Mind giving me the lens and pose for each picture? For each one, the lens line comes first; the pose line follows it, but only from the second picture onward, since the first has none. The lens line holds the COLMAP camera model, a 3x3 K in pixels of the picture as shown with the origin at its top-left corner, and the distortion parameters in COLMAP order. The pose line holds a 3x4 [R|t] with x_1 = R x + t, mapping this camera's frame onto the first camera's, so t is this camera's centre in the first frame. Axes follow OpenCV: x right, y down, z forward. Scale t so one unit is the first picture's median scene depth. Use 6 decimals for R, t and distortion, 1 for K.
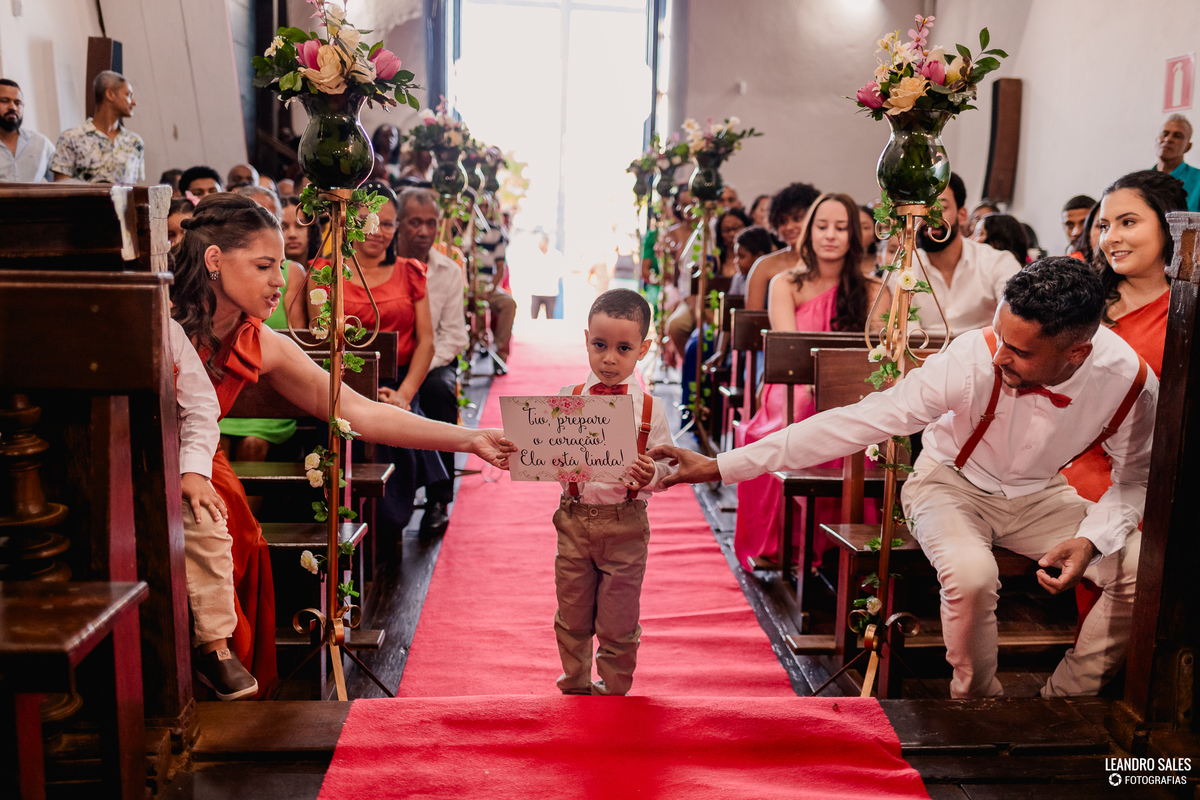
lens RADIAL K [[1187.5, 0, 610.7], [0, 1187.5, 401.1], [0, 0, 1]] dist [0.018646, 0.000000]
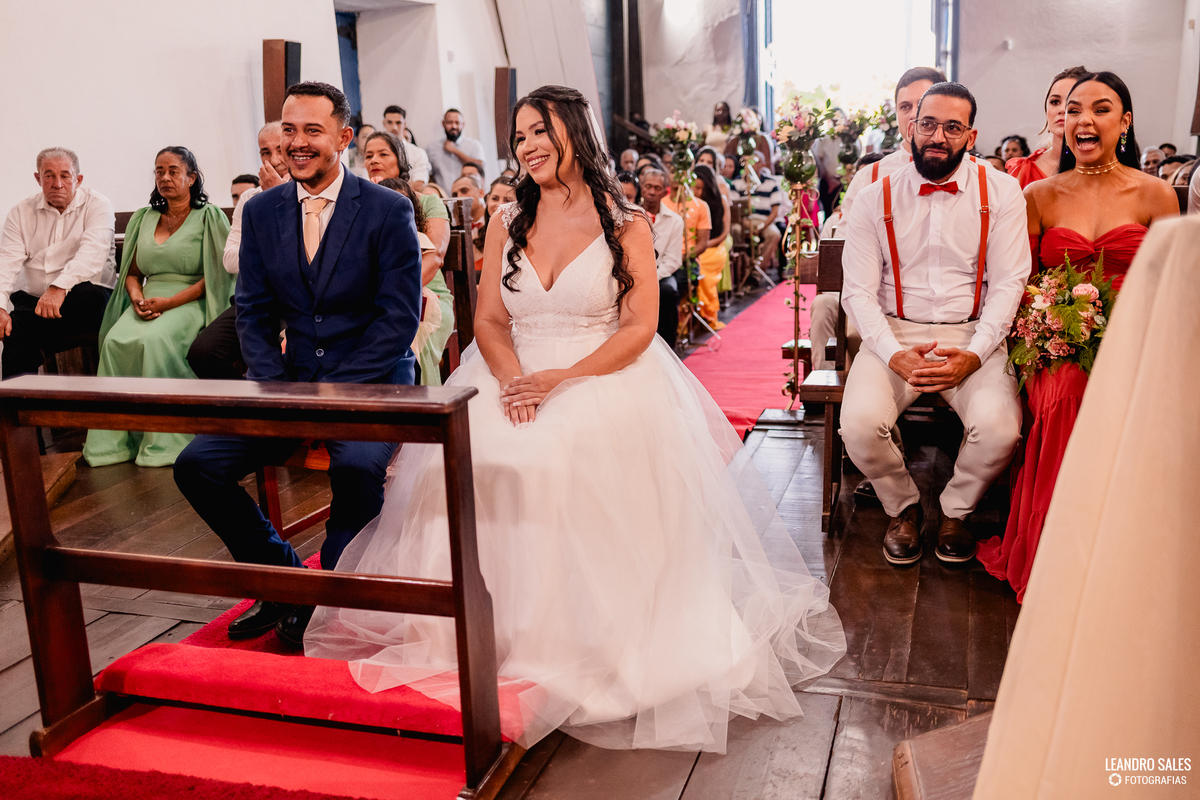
lens RADIAL K [[1187.5, 0, 594.6], [0, 1187.5, 402.8], [0, 0, 1]] dist [0.018646, 0.000000]
pose [[0.933917, 0.013479, -0.357236, 0.206688], [0.005144, 0.998679, 0.051130, 0.035939], [0.357454, -0.049589, 0.932613, -0.347517]]
